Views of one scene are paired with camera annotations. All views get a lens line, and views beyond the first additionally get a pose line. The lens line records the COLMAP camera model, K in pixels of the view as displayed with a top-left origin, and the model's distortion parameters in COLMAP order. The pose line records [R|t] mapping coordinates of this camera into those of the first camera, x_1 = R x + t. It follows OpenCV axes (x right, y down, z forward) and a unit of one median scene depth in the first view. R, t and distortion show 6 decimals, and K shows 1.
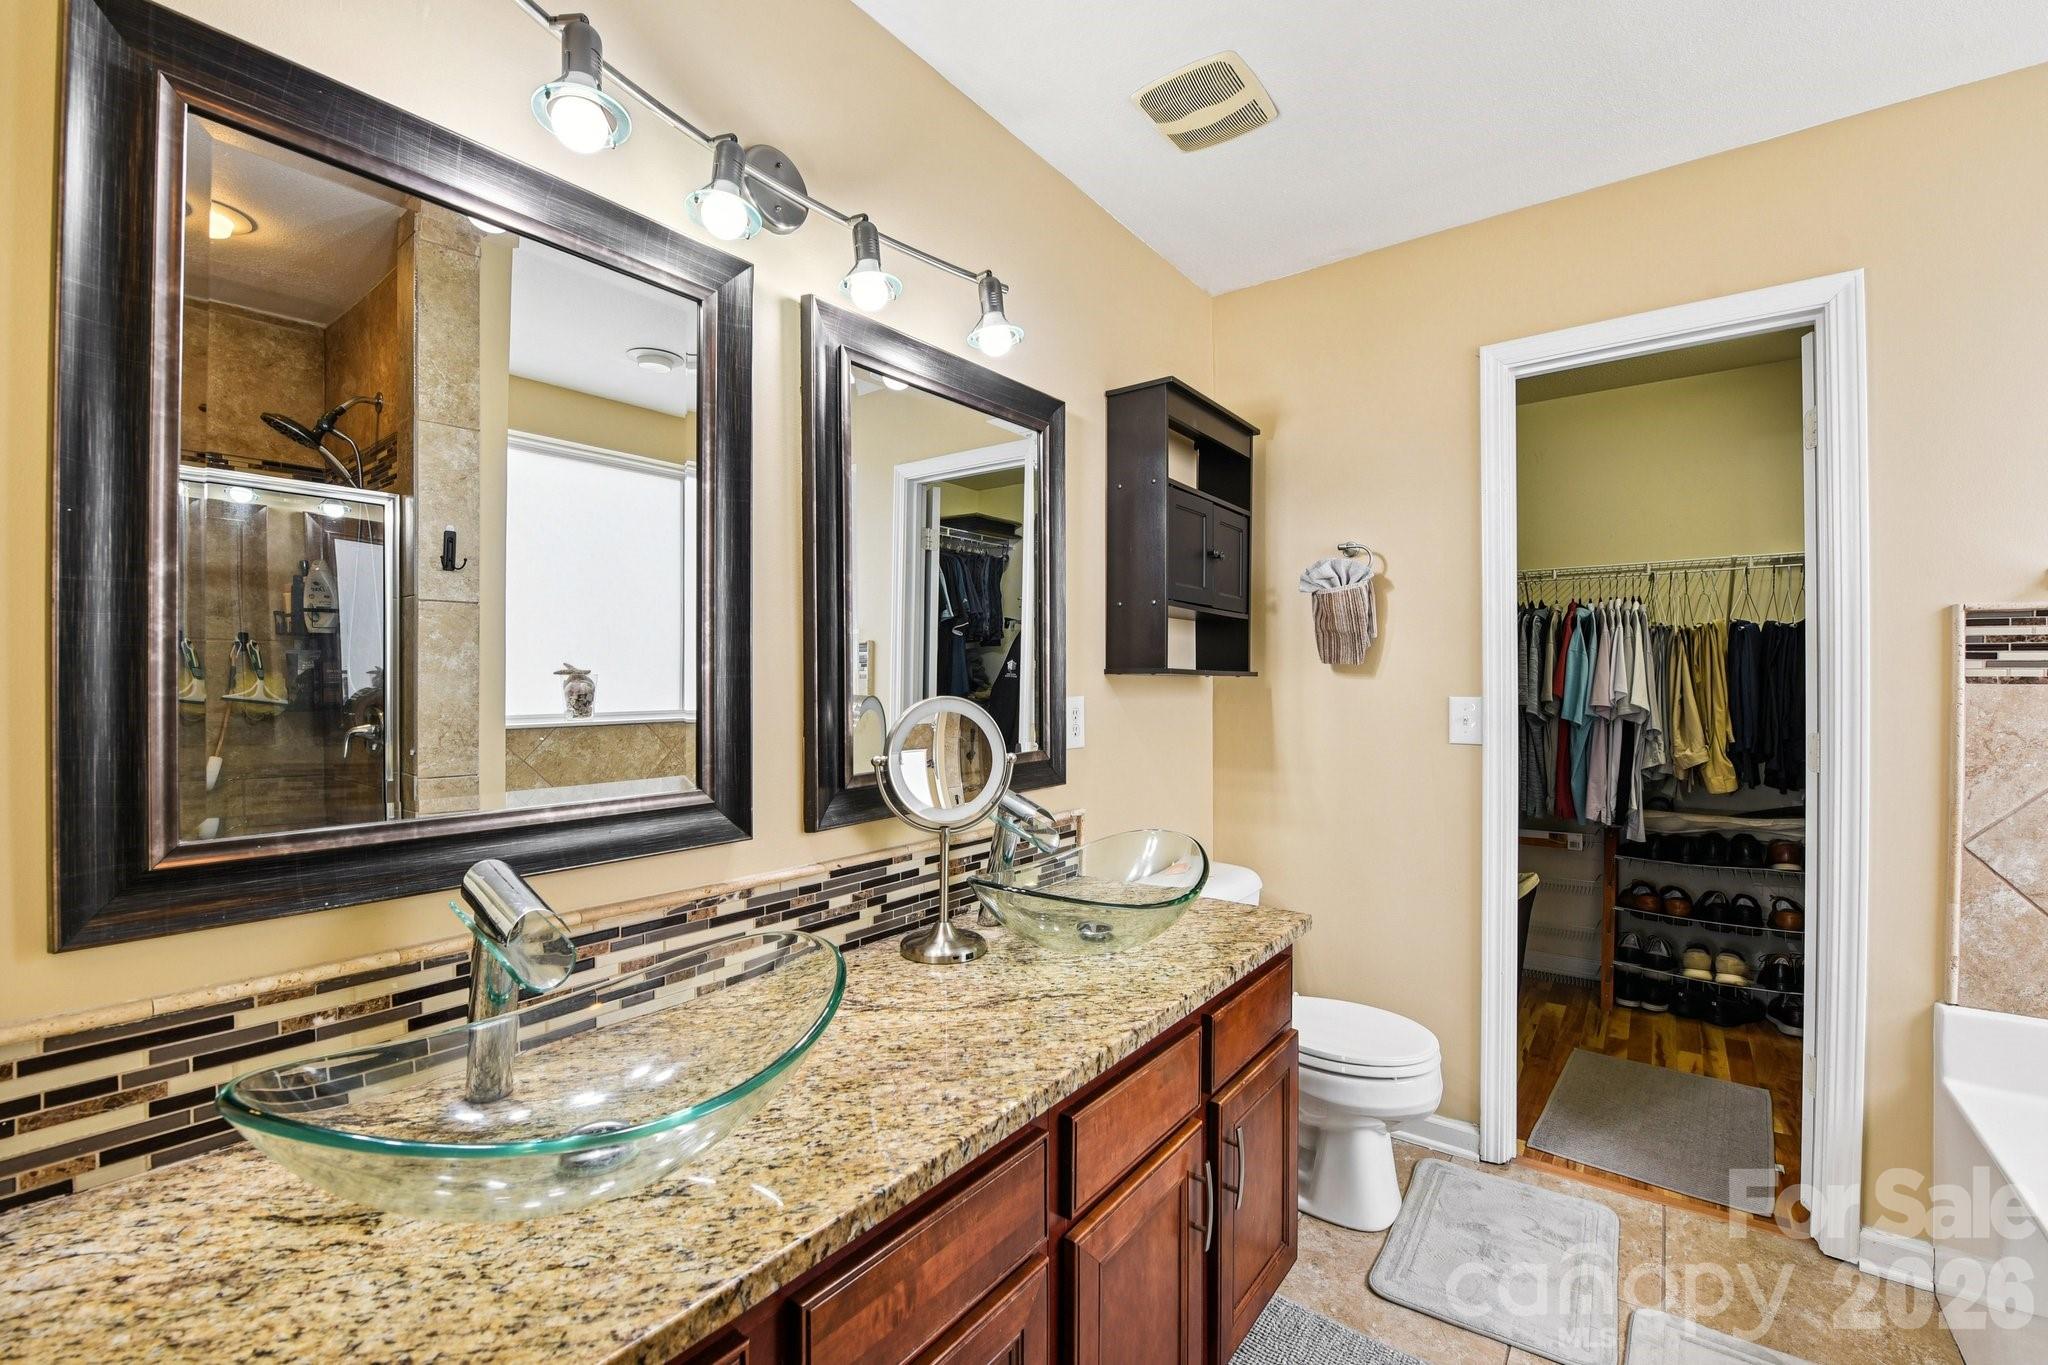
lens RADIAL K [[857.2, 0, 1017.9], [0, 857.2, 692.6], [0, 0, 1]] dist [-0.016787, -0.000192]
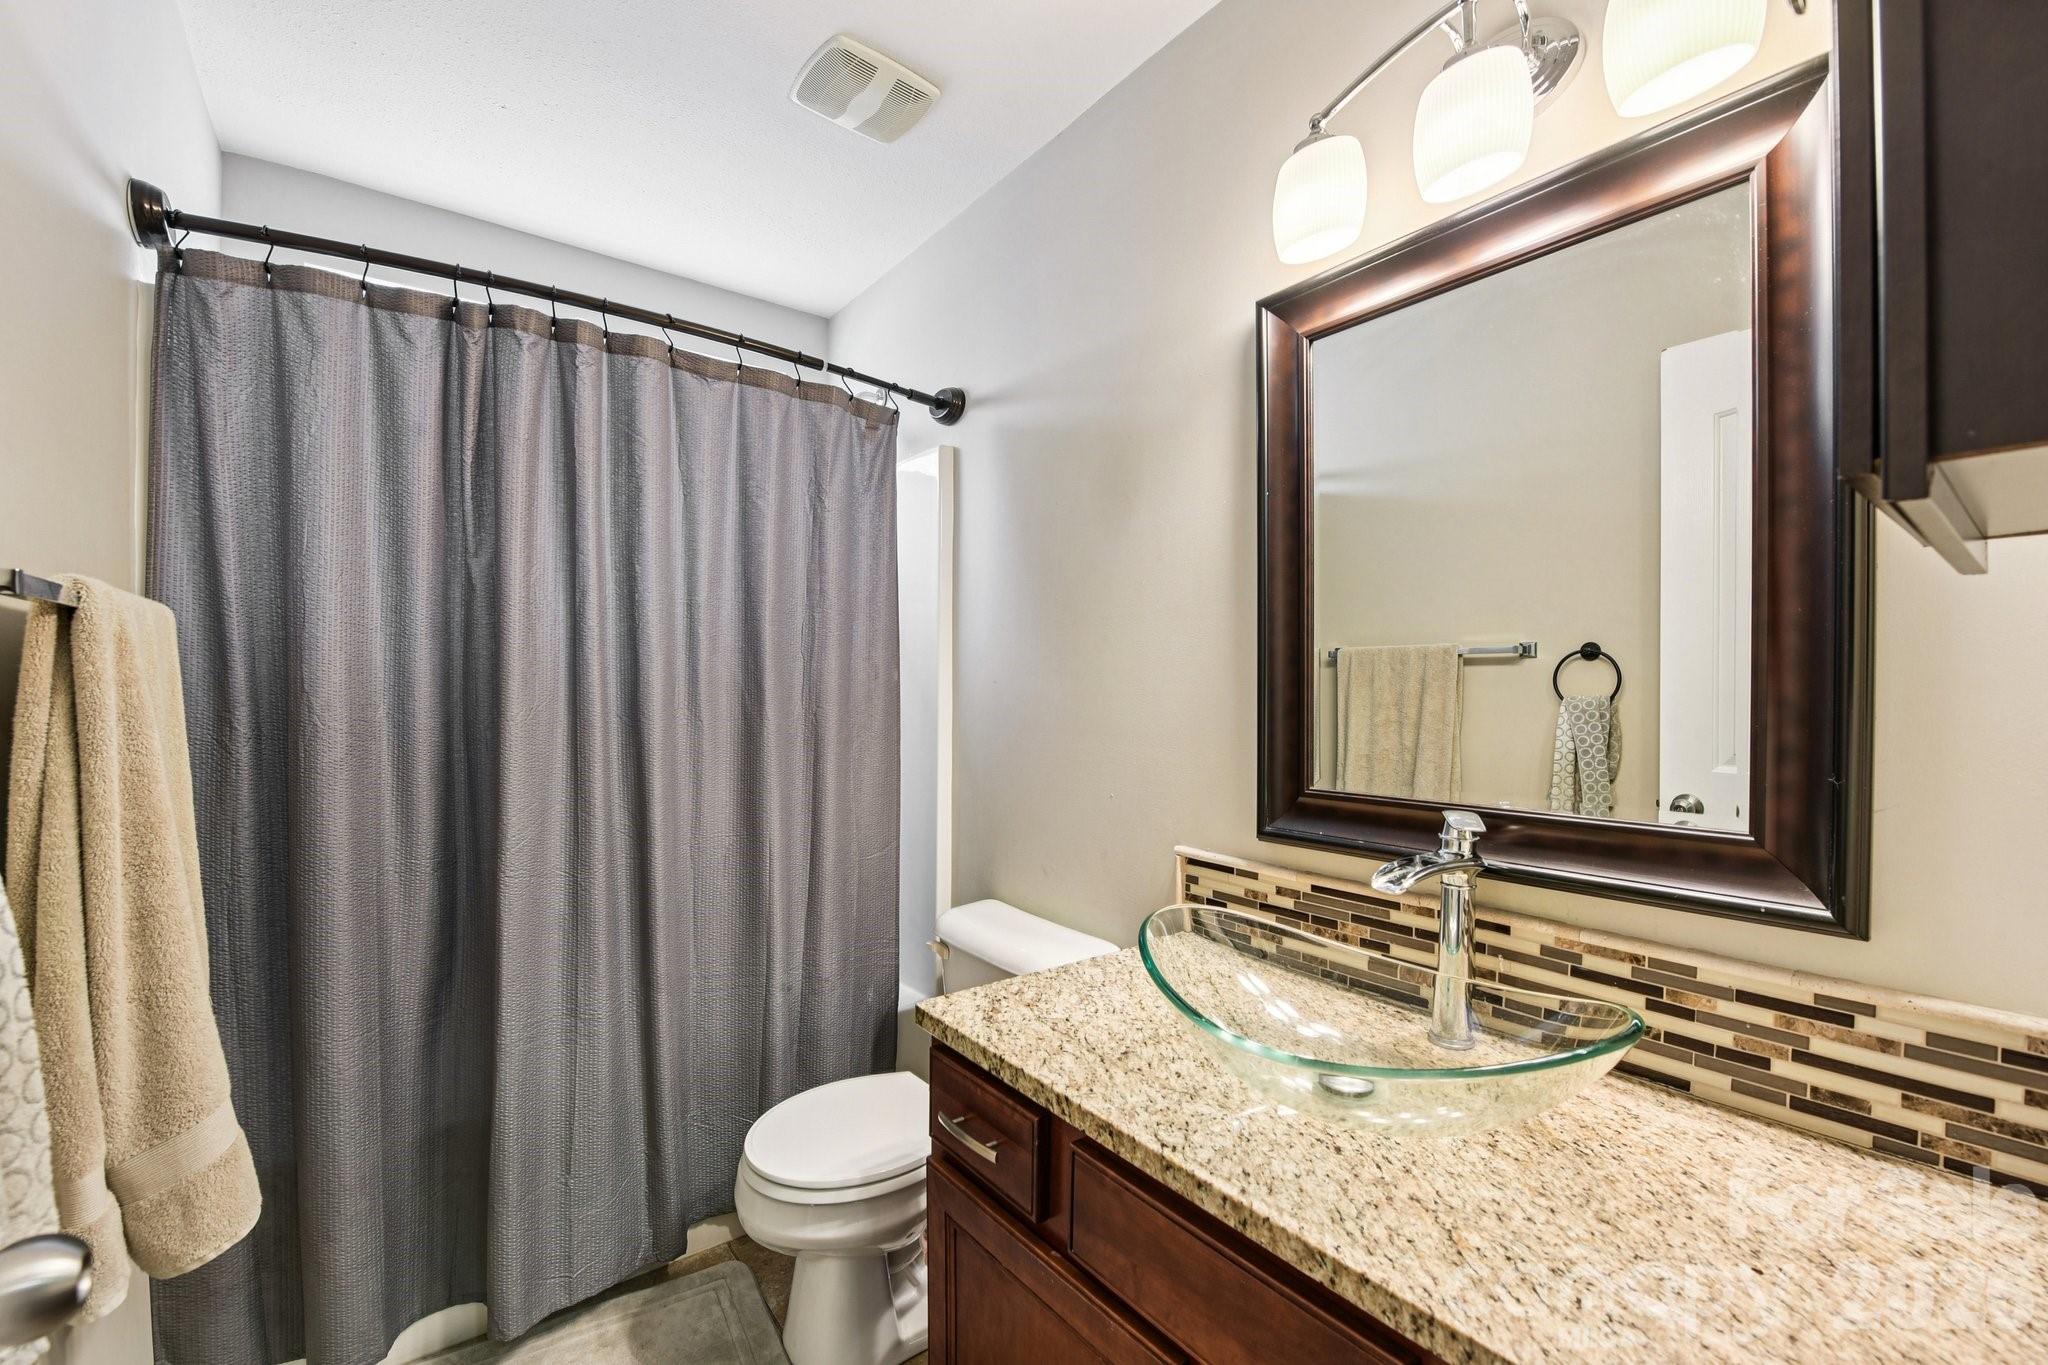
lens RADIAL K [[833.8, 0, 1029.5], [0, 833.8, 679.9], [0, 0, 1]] dist [-0.020532, 0.000219]
pose [[-0.265845, -0.003404, -0.964010, 0.708640], [-0.006629, 0.999977, -0.001703, -0.013484], [0.963993, 0.005938, -0.265861, 0.884370]]
